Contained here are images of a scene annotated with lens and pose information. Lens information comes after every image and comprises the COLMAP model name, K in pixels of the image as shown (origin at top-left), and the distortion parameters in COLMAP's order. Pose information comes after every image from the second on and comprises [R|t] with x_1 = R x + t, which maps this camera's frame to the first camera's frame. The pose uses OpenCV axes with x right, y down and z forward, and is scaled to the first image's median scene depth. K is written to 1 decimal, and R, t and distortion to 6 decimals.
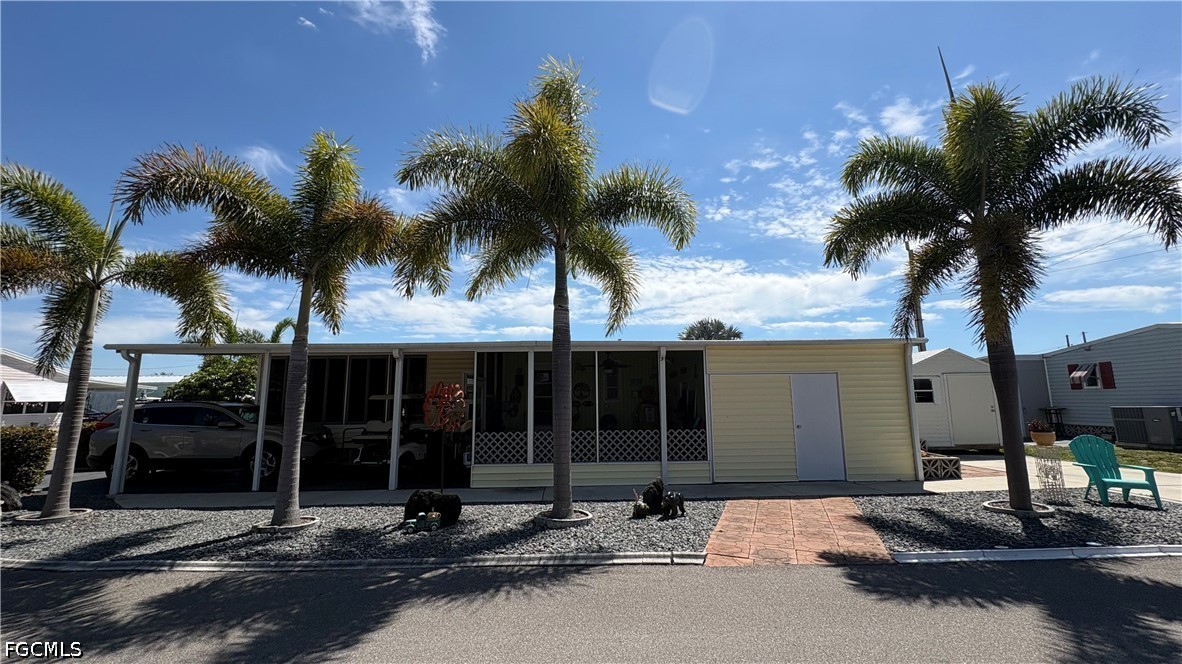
lens RADIAL K [[471.9, 0, 593.3], [0, 471.9, 321.5], [0, 0, 1]] dist [0.001572, -0.000085]
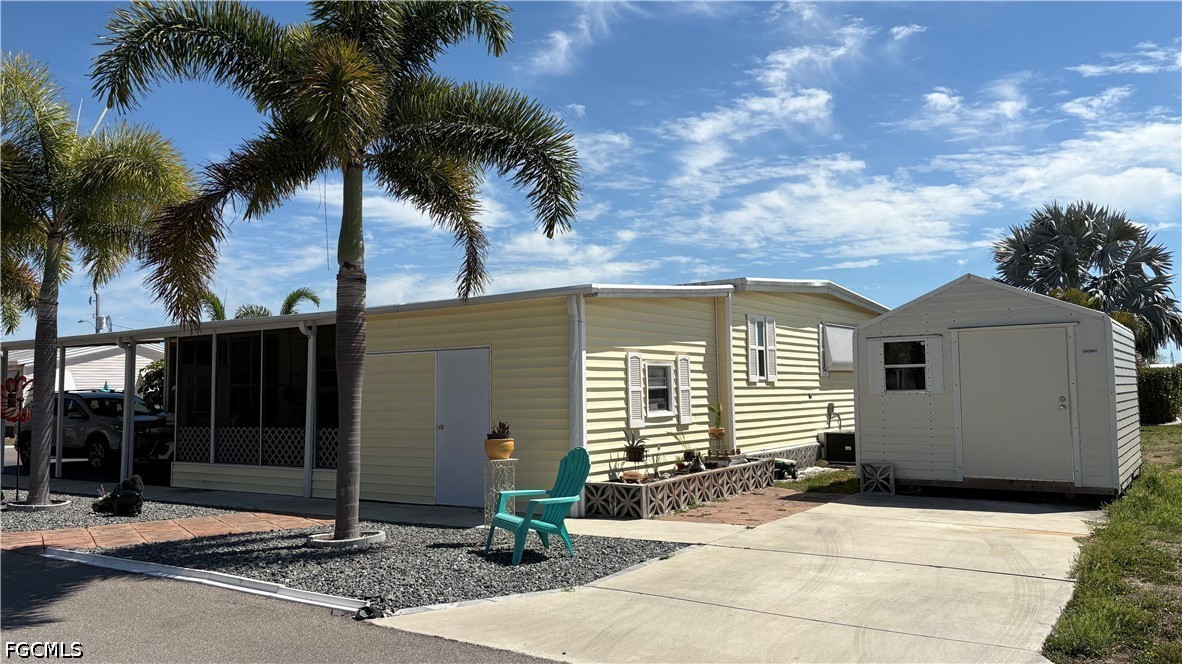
lens RADIAL K [[898.0, 0, 587.8], [0, 898.0, 332.6], [0, 0, 1]] dist [0.050970, -0.048694]
pose [[0.804665, -0.041597, -0.592270, 1.334522], [0.105943, 0.991593, 0.074294, 0.013484], [0.584200, -0.122529, 0.802307, 0.100642]]
